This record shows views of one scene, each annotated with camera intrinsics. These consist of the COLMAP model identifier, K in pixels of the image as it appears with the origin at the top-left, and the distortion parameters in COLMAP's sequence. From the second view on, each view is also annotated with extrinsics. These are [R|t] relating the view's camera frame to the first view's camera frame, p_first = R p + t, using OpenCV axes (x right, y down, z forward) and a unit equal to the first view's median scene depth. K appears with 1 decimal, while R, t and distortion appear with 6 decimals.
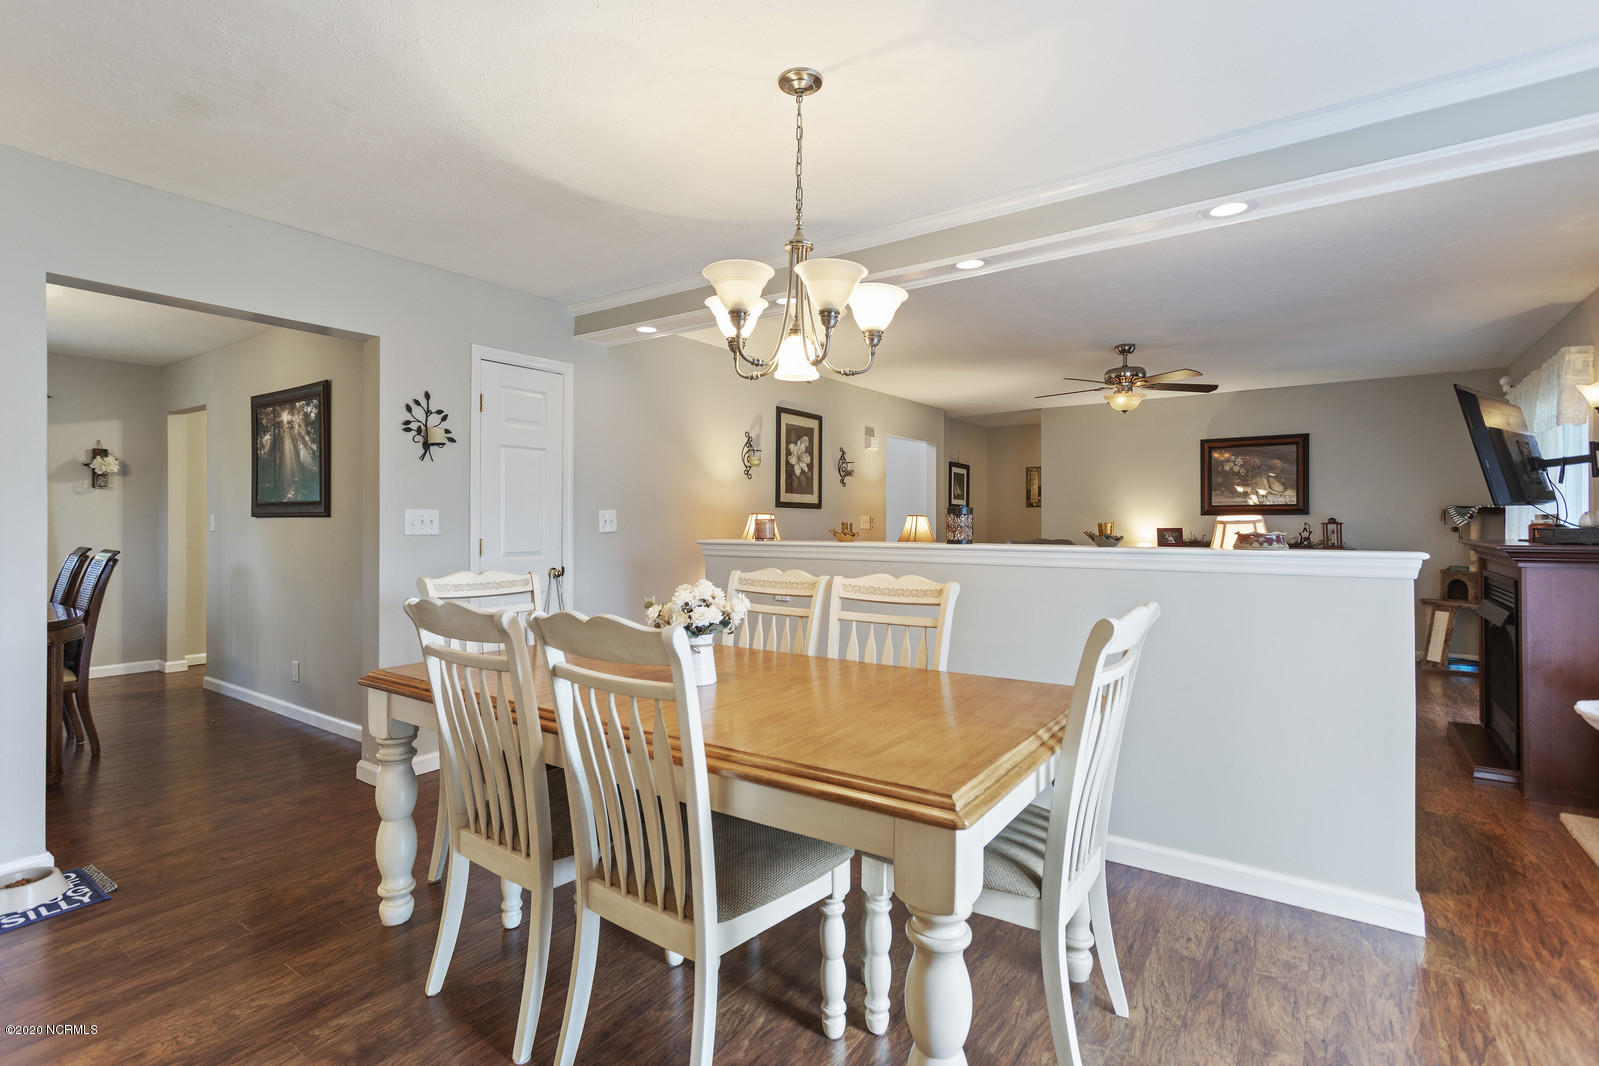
lens RADIAL K [[744.9, 0, 793.0], [0, 744.9, 514.6], [0, 0, 1]] dist [0.001000, 0.000142]
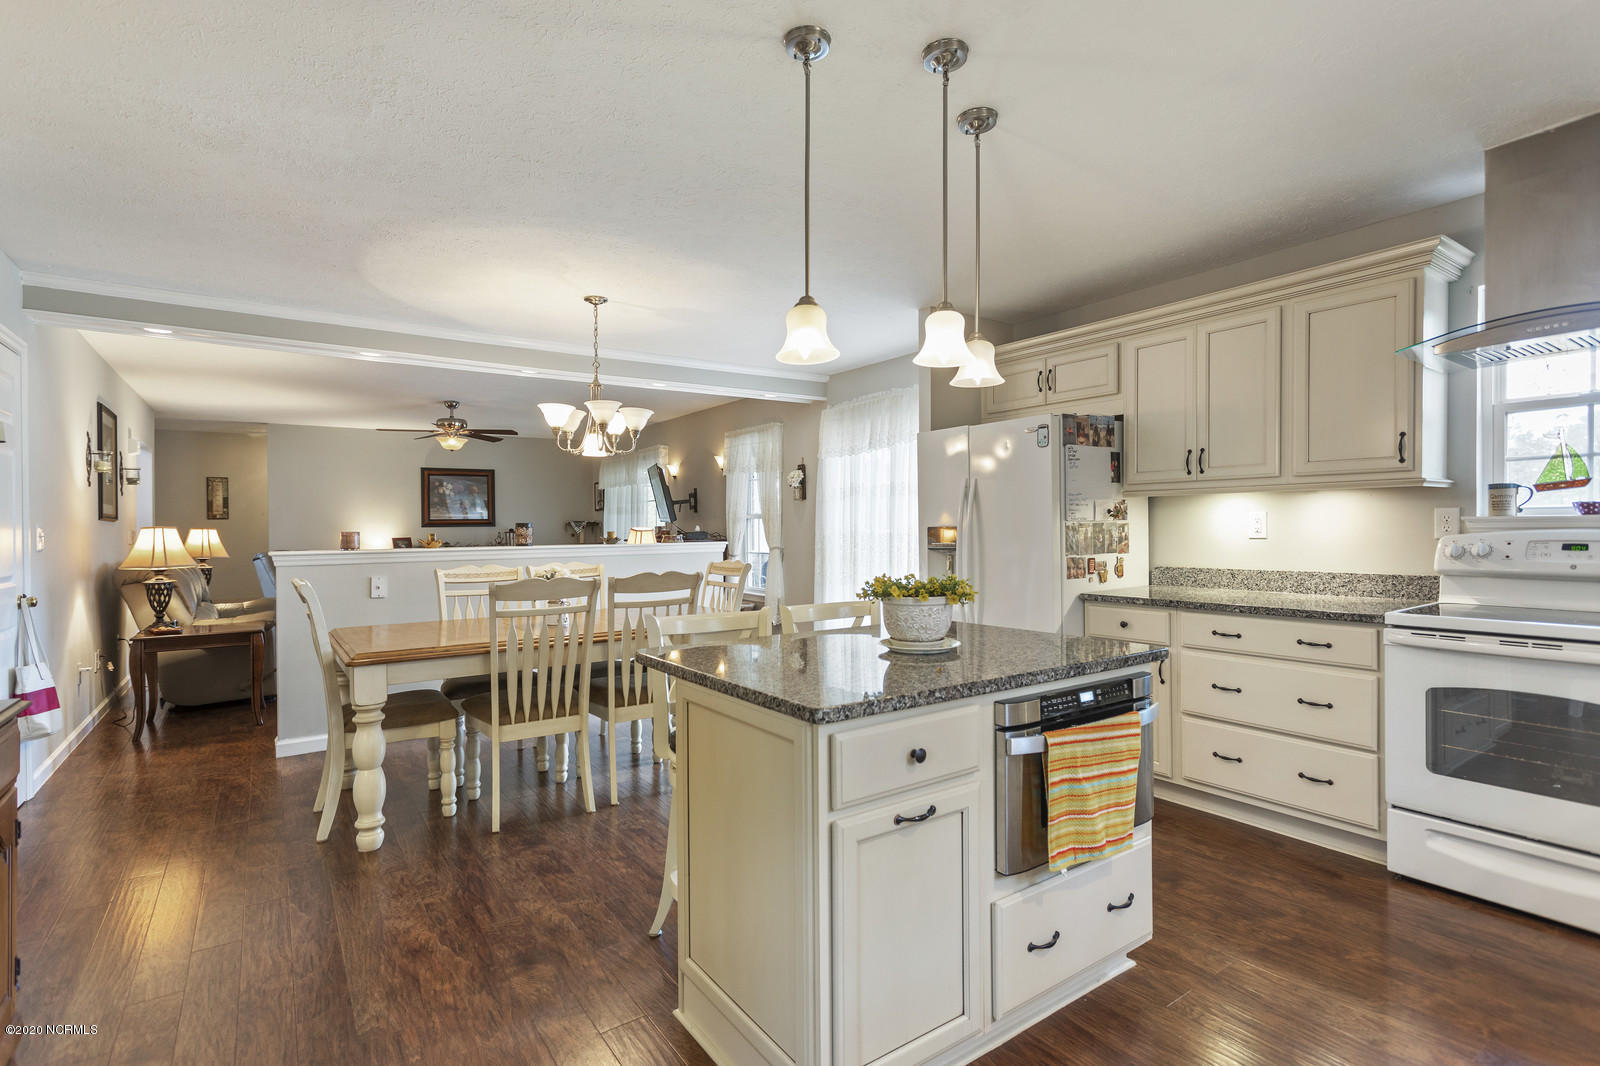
lens RADIAL K [[767.4, 0, 800.0], [0, 767.4, 533.0], [0, 0, 1]] dist [0.002282, 0.000130]
pose [[0.344039, -0.008382, 0.938918, -0.558541], [0.002942, 0.999965, 0.007849, 0.003694], [-0.938951, 0.000062, 0.344052, -0.073326]]
